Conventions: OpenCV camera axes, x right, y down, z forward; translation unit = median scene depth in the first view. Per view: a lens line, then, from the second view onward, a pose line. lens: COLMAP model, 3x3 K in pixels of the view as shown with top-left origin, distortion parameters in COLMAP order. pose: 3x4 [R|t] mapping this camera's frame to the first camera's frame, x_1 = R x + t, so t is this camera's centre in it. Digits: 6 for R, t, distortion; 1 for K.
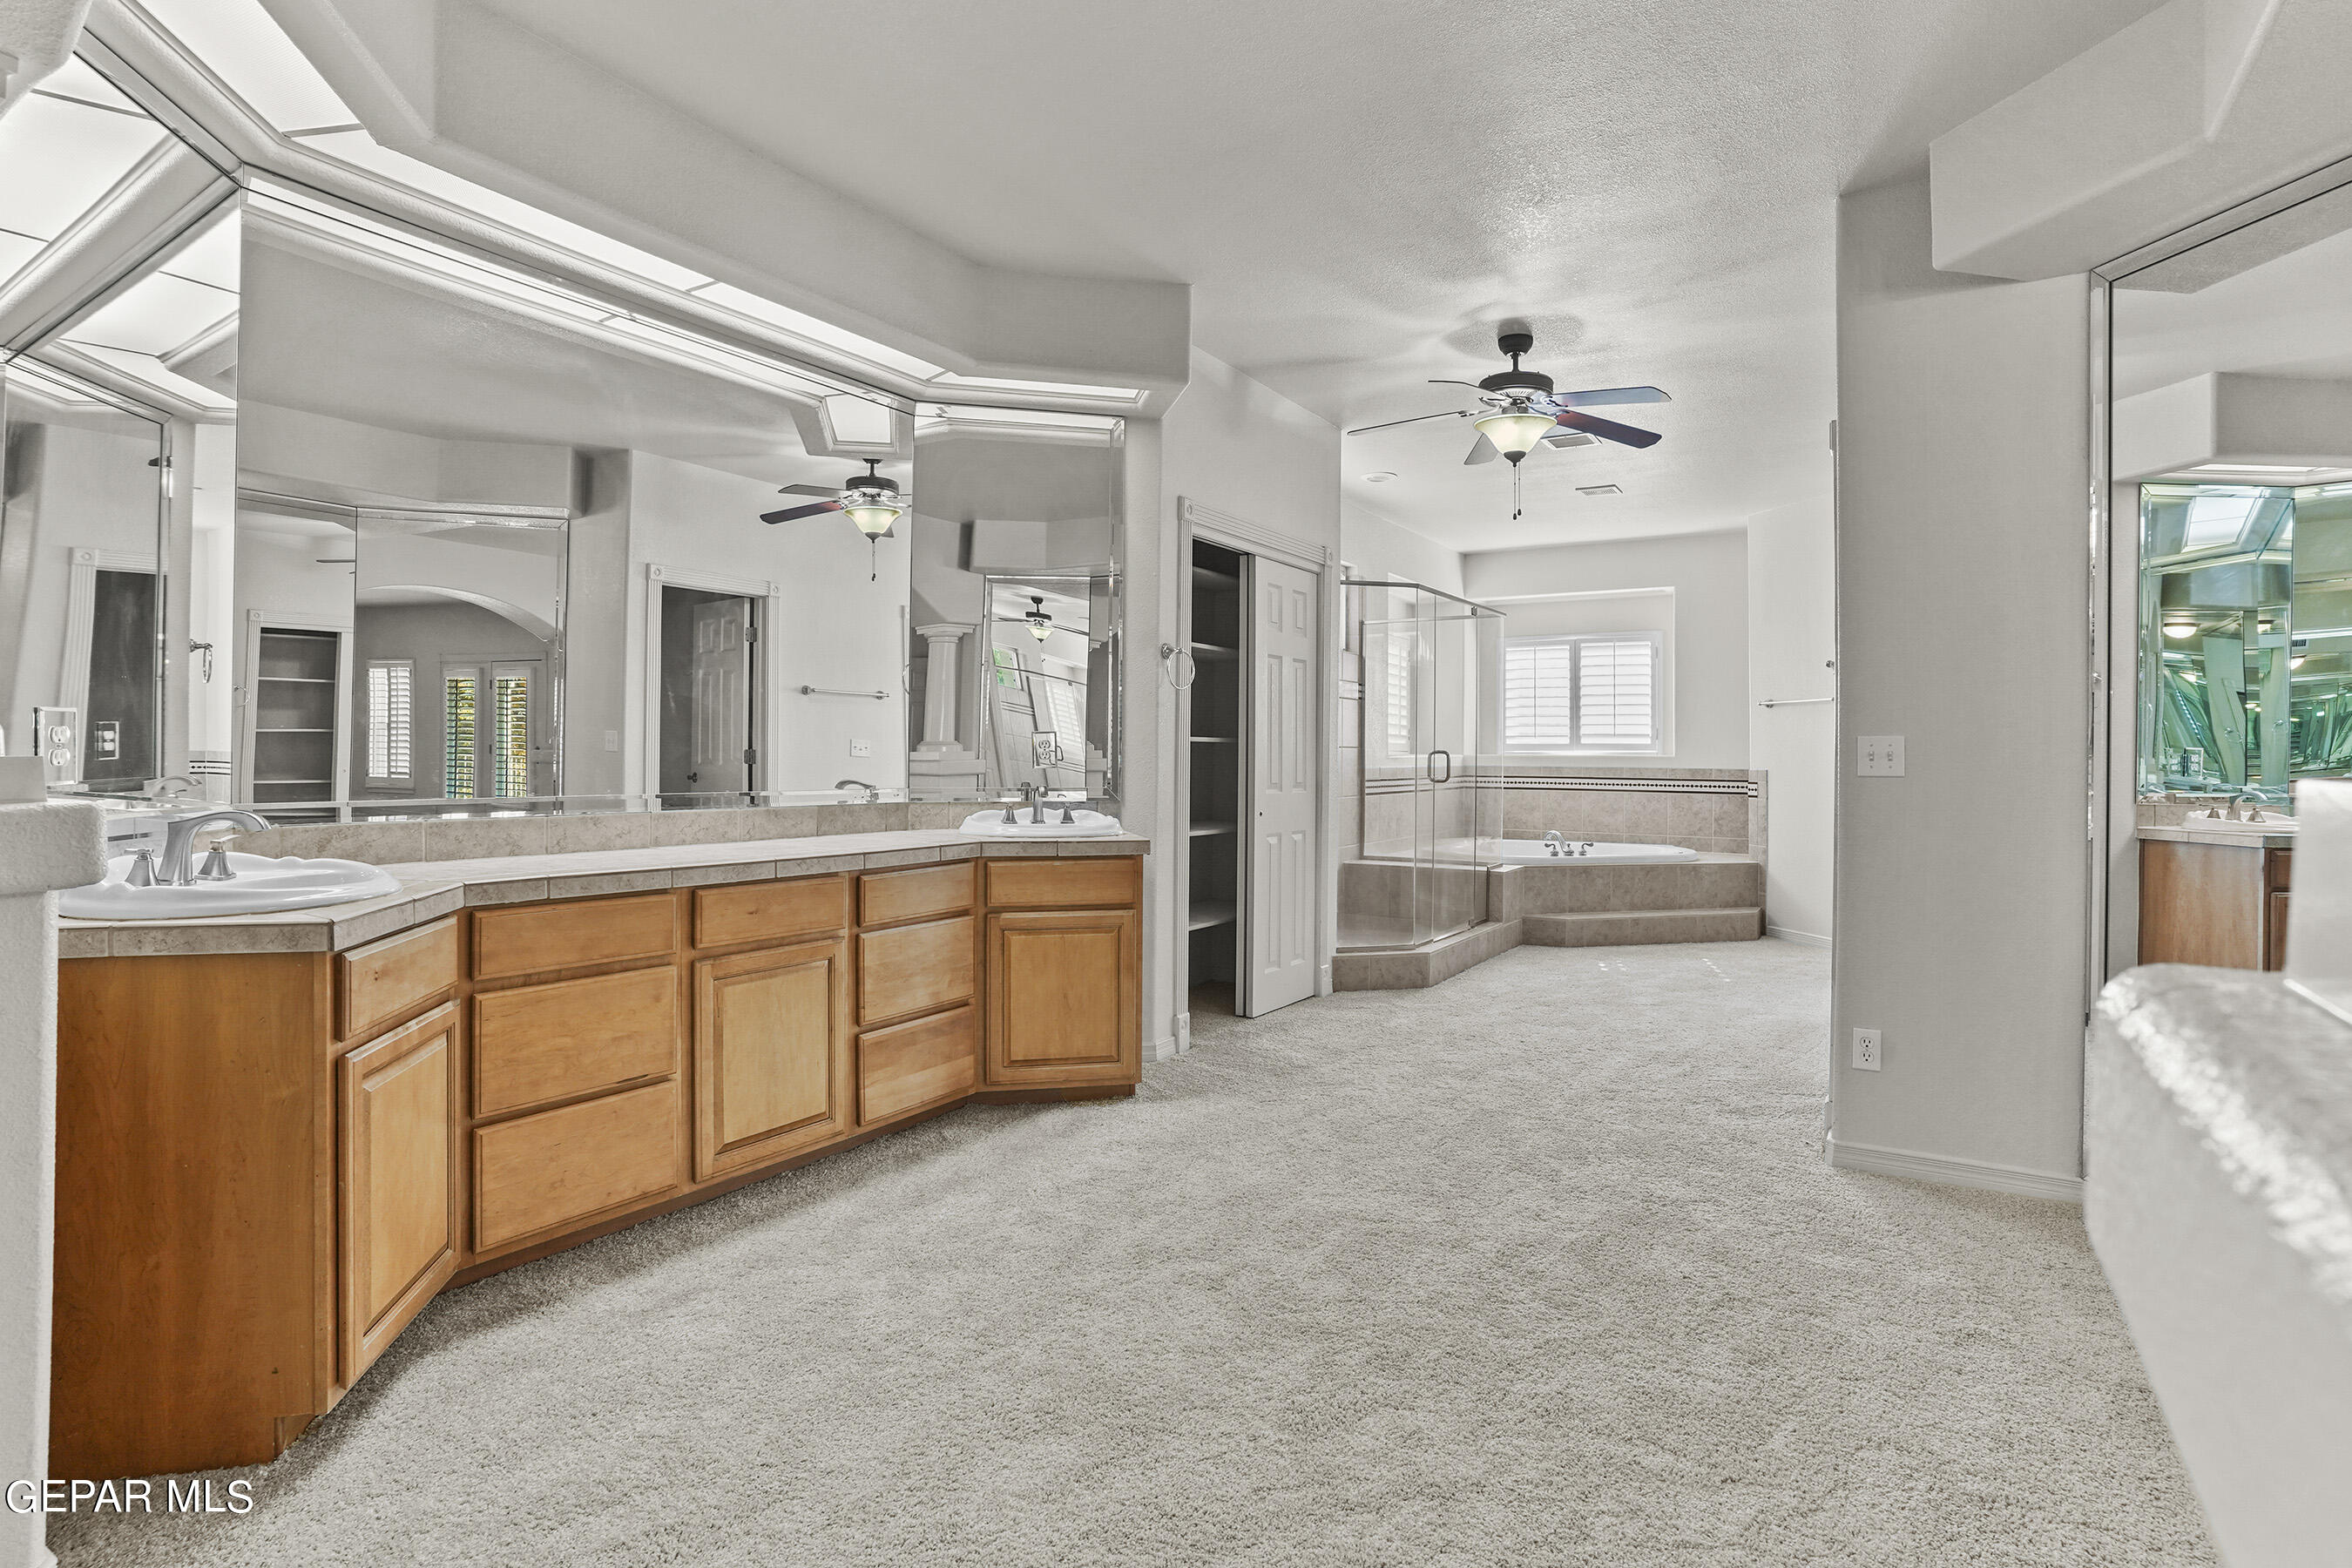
lens RADIAL K [[1147.7, 0, 1160.2], [0, 1147.7, 742.2], [0, 0, 1]] dist [-0.030528, 0.007584]
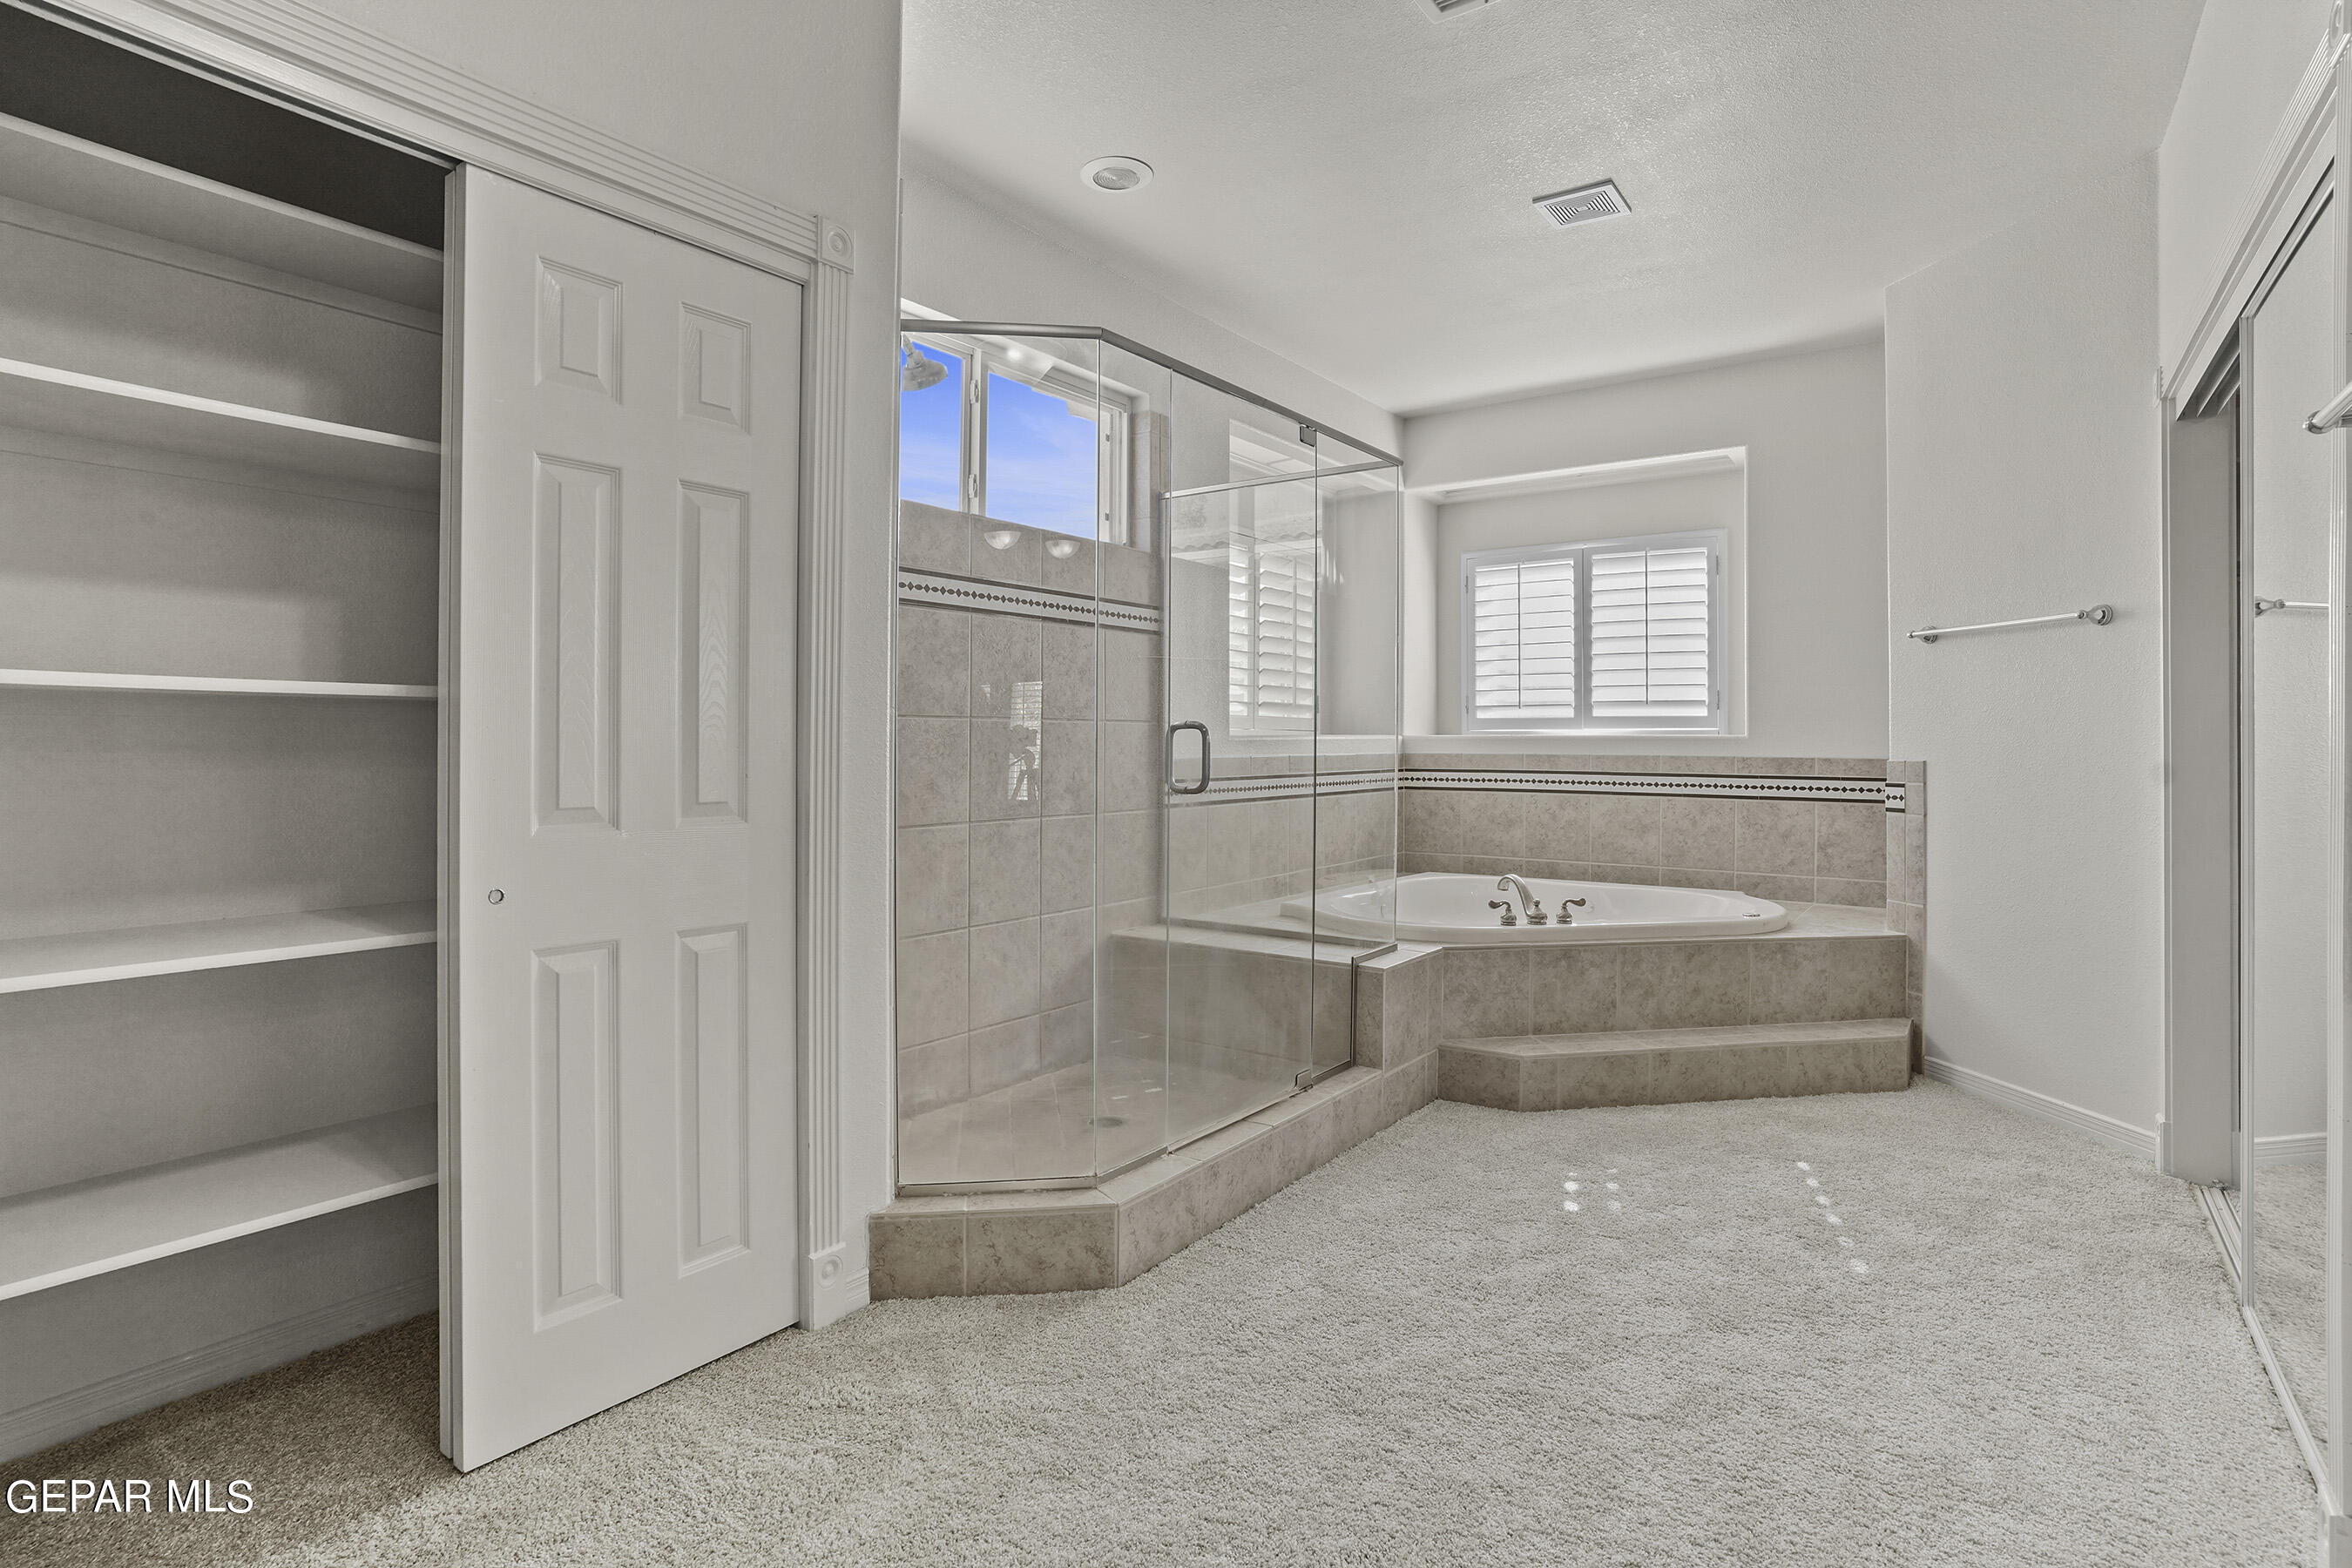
lens RADIAL K [[1147.7, 0, 1149.0], [0, 1147.7, 736.5], [0, 0, 1]] dist [-0.030528, 0.007584]
pose [[0.997406, -0.005164, -0.071799, 0.217202], [0.005569, 0.999970, 0.005448, 0.008675], [0.071769, -0.005834, 0.997404, 0.460309]]
